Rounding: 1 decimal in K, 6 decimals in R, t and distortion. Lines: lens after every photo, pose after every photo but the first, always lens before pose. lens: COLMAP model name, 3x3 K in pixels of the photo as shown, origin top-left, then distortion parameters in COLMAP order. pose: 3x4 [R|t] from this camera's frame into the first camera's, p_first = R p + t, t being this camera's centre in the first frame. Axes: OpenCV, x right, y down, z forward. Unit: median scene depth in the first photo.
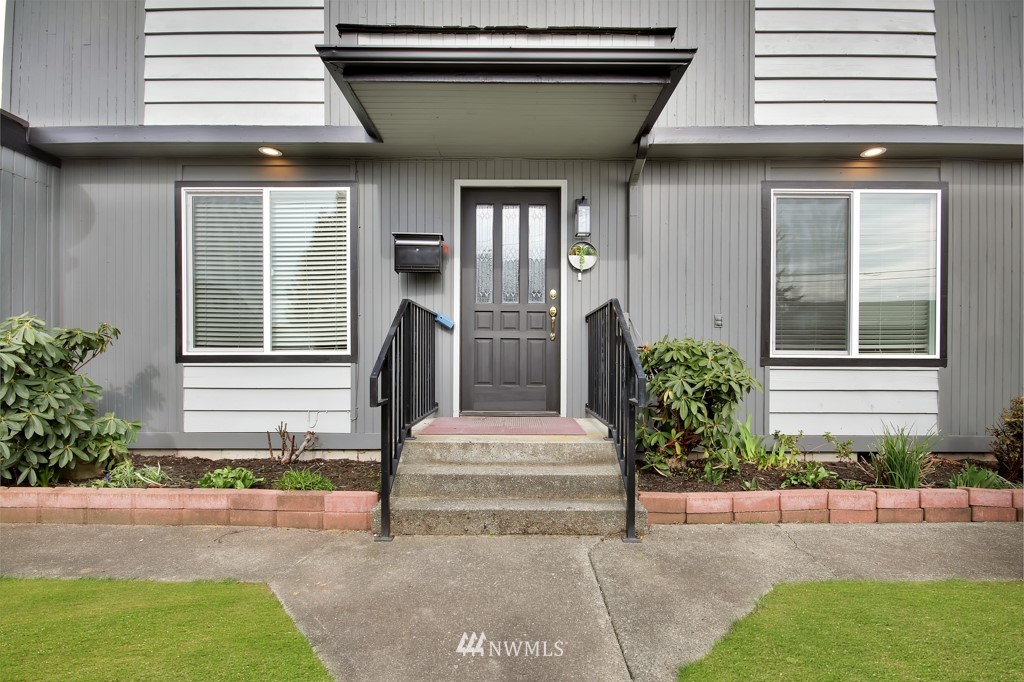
lens RADIAL K [[483.3, 0, 514.5], [0, 483.3, 360.0], [0, 0, 1]] dist [0.011818, -0.010993]
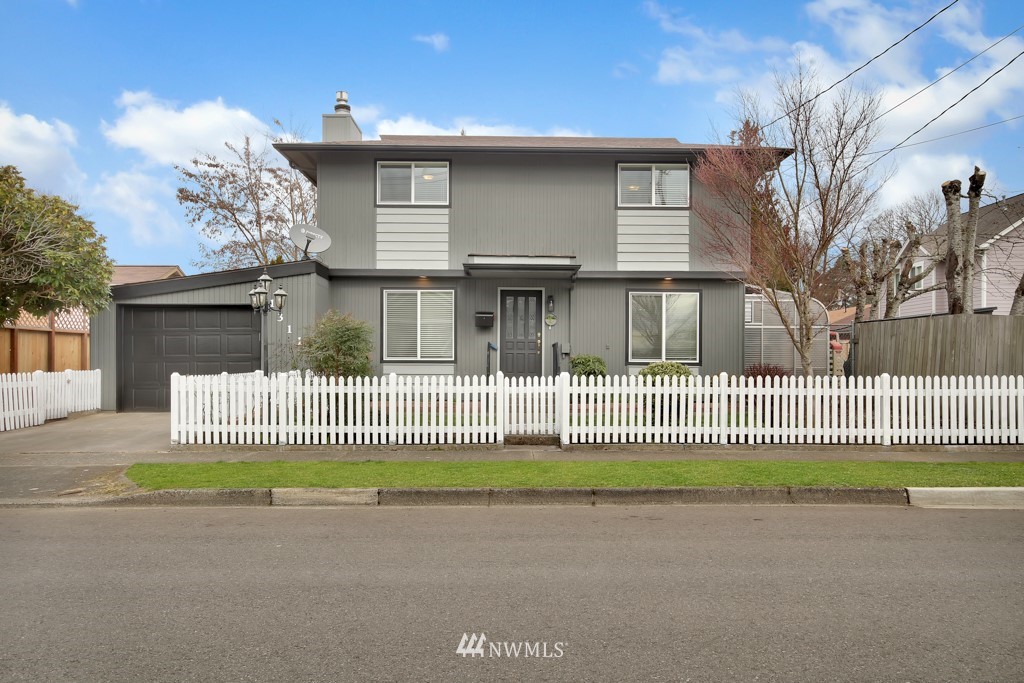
lens RADIAL K [[483.3, 0, 514.5], [0, 483.3, 360.5], [0, 0, 1]] dist [0.011818, -0.010993]
pose [[0.999950, 0.003334, 0.009413, -0.063711], [-0.003265, 0.999967, -0.007378, 0.007500], [-0.009438, 0.007347, 0.999928, -1.405258]]
